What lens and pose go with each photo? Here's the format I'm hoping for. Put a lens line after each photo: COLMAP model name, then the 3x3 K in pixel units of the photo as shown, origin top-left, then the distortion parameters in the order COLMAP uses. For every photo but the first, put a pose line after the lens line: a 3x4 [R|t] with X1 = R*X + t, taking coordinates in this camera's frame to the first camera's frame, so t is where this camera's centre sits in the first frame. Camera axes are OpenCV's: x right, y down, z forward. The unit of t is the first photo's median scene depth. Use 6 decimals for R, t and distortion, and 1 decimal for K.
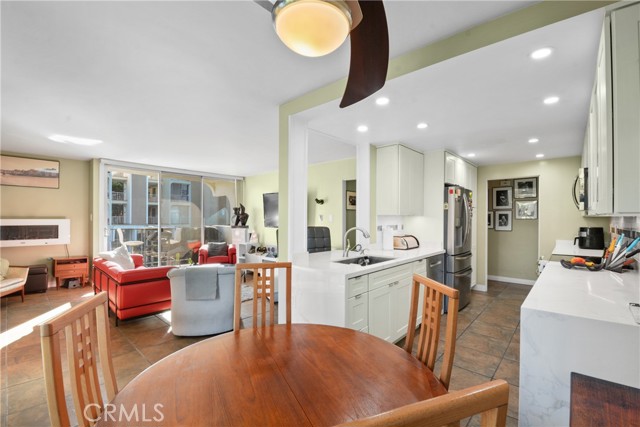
lens RADIAL K [[280.9, 0, 323.7], [0, 280.9, 218.9], [0, 0, 1]] dist [-0.018482, -0.006721]
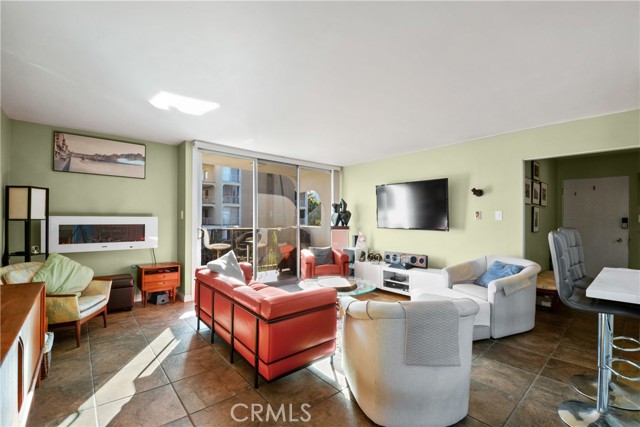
lens RADIAL K [[280.9, 0, 322.6], [0, 280.9, 217.8], [0, 0, 1]] dist [-0.018482, -0.006721]
pose [[0.991086, -0.000859, -0.133222, -0.333561], [-0.000540, 0.999945, -0.010459, 0.011463], [0.133224, 0.010438, 0.991031, 0.256312]]
